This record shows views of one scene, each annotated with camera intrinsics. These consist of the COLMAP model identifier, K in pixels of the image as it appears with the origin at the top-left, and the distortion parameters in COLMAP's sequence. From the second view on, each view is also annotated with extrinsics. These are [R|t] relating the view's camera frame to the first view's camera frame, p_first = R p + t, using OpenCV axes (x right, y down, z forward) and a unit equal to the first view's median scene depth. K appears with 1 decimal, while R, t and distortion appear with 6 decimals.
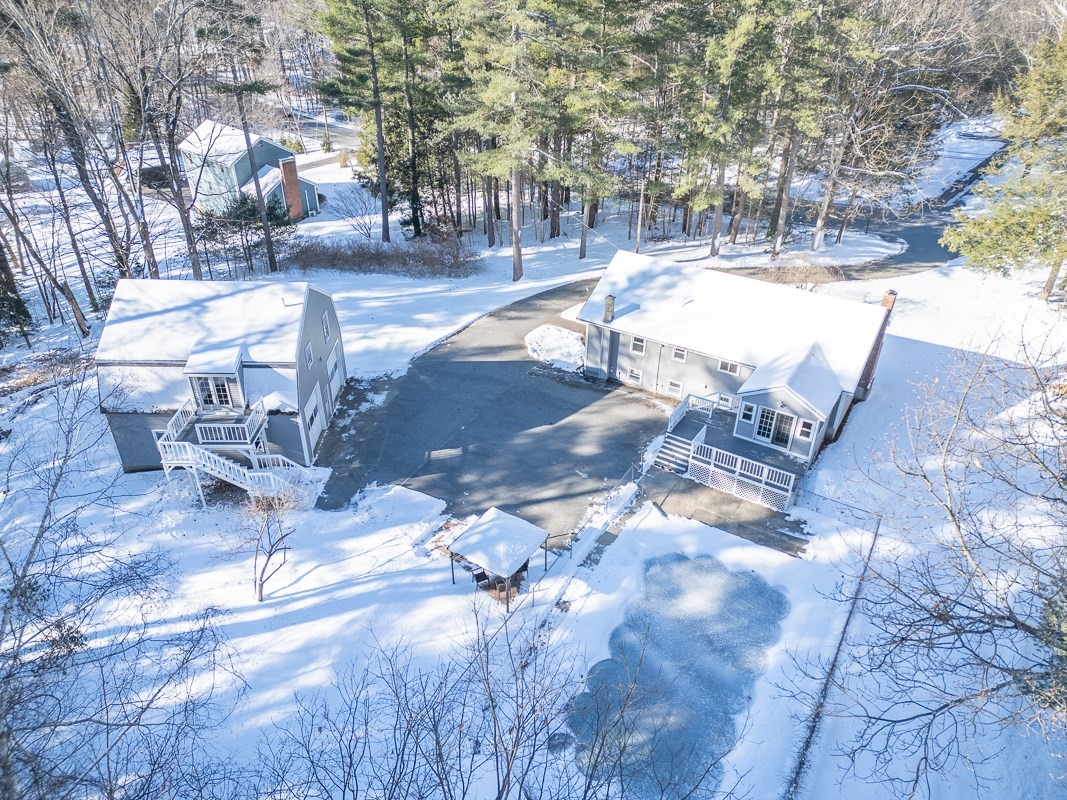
lens RADIAL K [[753.5, 0, 533.5], [0, 753.5, 400.0], [0, 0, 1]] dist [0.033328, -0.004192]
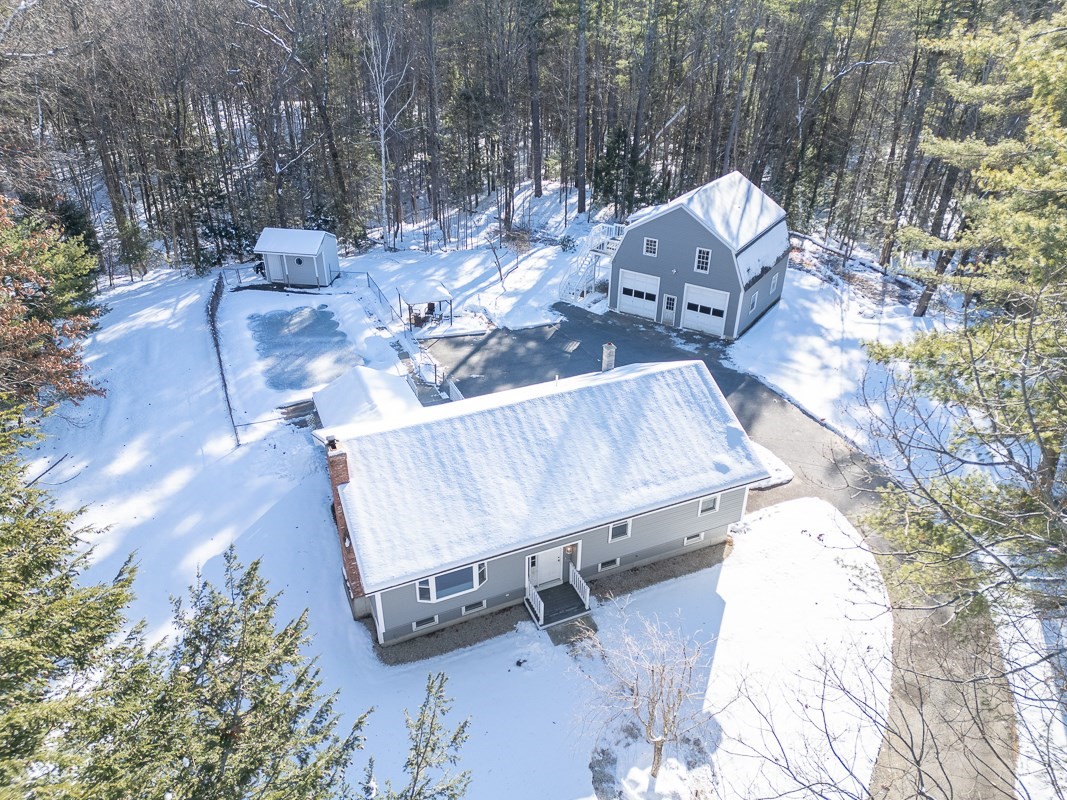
lens RADIAL K [[753.5, 0, 533.5], [0, 753.5, 400.0], [0, 0, 1]] dist [0.033328, -0.004192]
pose [[-0.569602, 0.395335, -0.720600, 0.892119], [-0.440818, 0.593027, 0.673794, -0.720278], [0.693709, 0.701448, -0.163519, 1.318053]]
